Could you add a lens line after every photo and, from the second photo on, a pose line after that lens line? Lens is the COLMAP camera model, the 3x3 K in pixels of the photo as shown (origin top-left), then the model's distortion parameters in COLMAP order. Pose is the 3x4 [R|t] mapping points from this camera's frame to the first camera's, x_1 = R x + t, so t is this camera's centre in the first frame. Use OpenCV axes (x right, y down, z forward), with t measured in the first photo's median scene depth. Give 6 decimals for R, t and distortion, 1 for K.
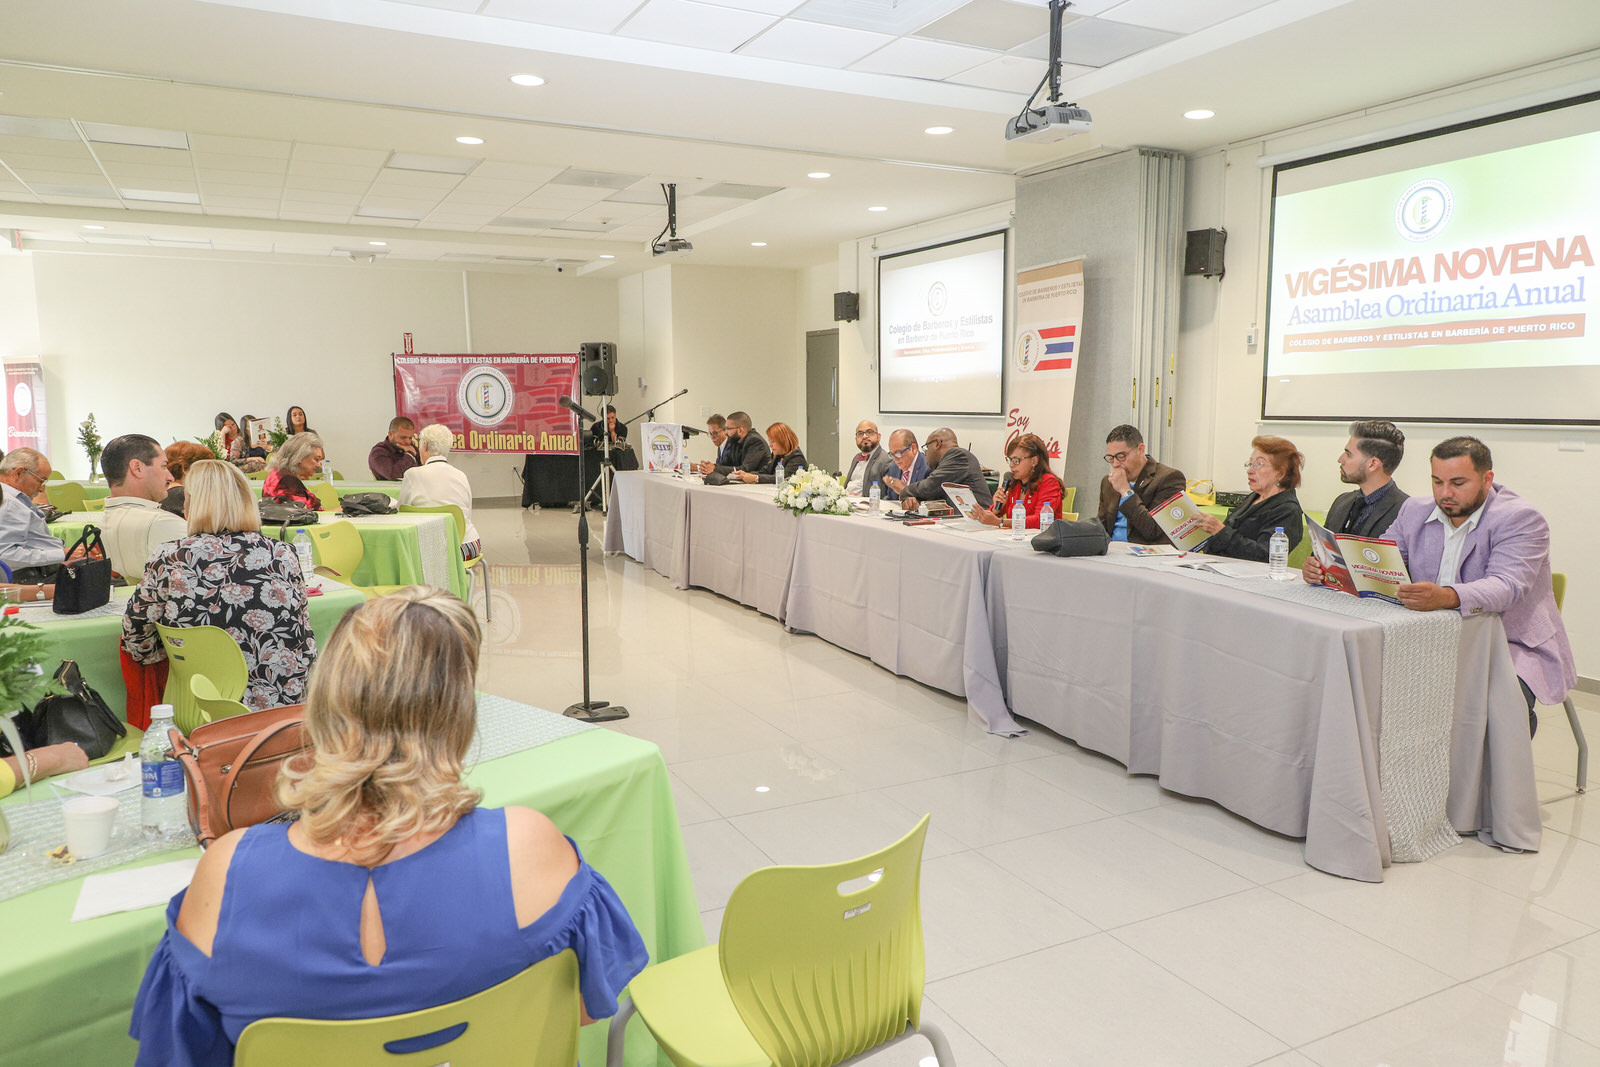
lens RADIAL K [[1130.6, 0, 790.1], [0, 1130.6, 539.4], [0, 0, 1]] dist [0.008418, -0.004869]
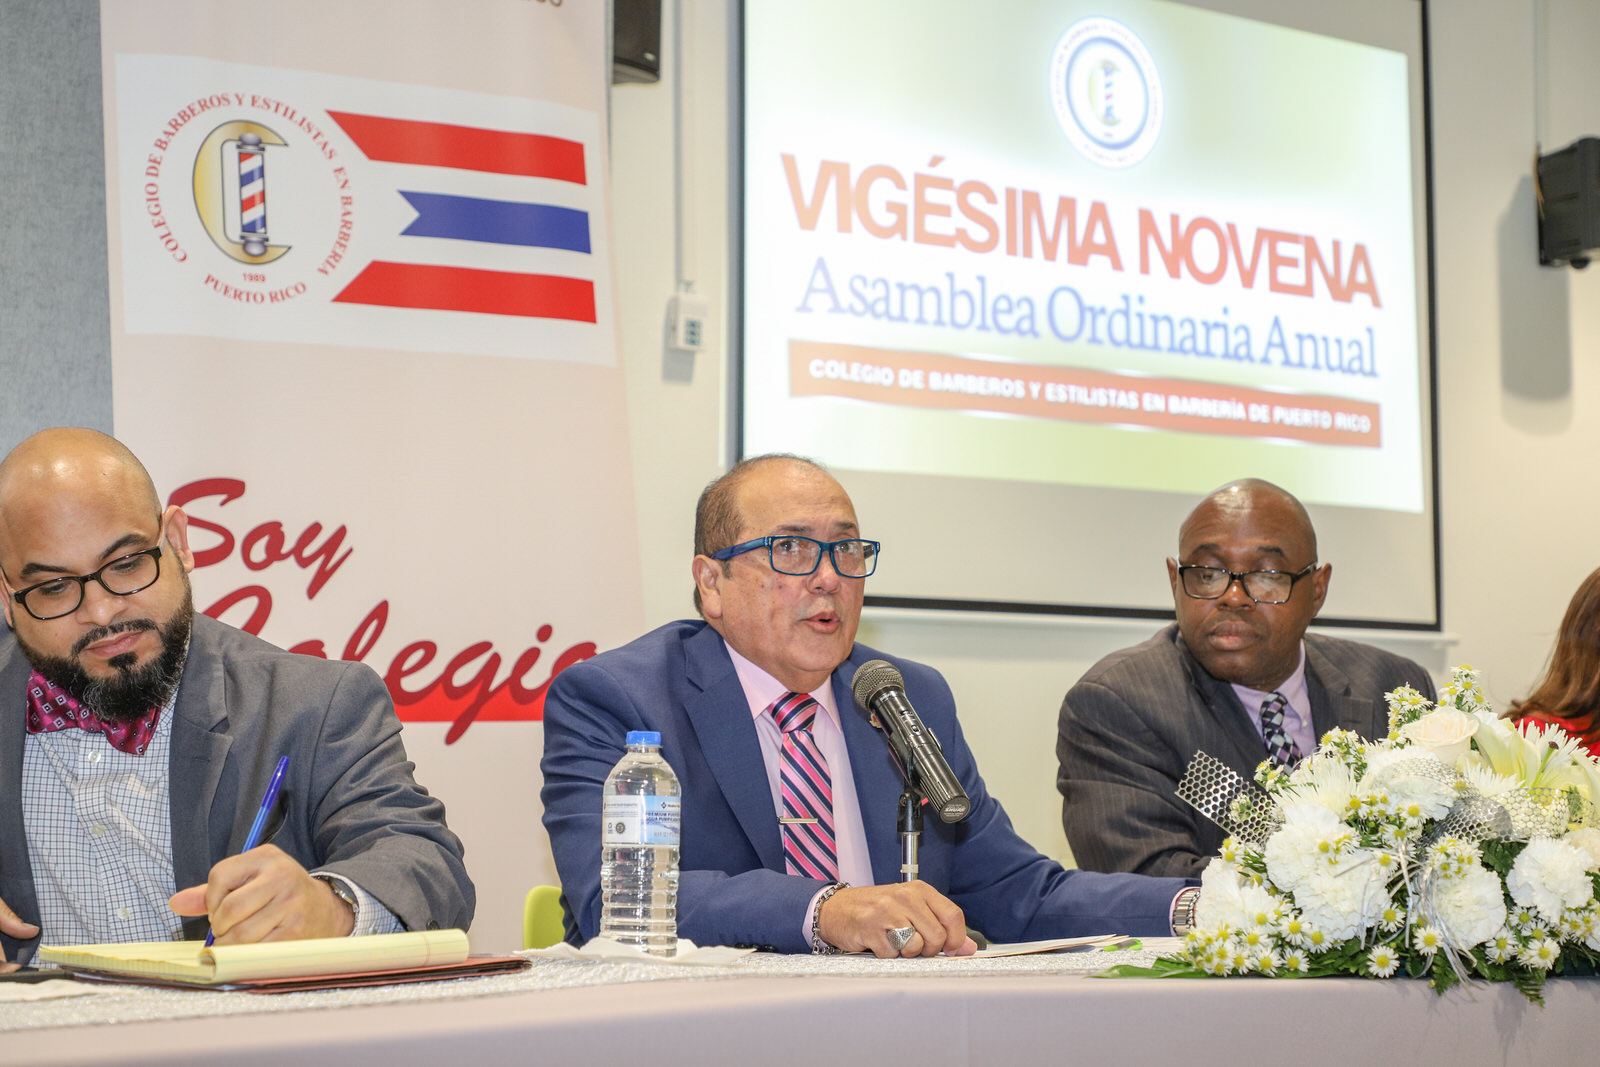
lens RADIAL K [[2762.4, 0, 814.6], [0, 2762.4, 539.7], [0, 0, 1]] dist [0.020455, 0.000000]
pose [[-0.184397, 0.094153, 0.978332, -0.331411], [0.127073, 0.989330, -0.071261, -0.071979], [-0.974603, 0.111179, -0.194394, 1.204248]]
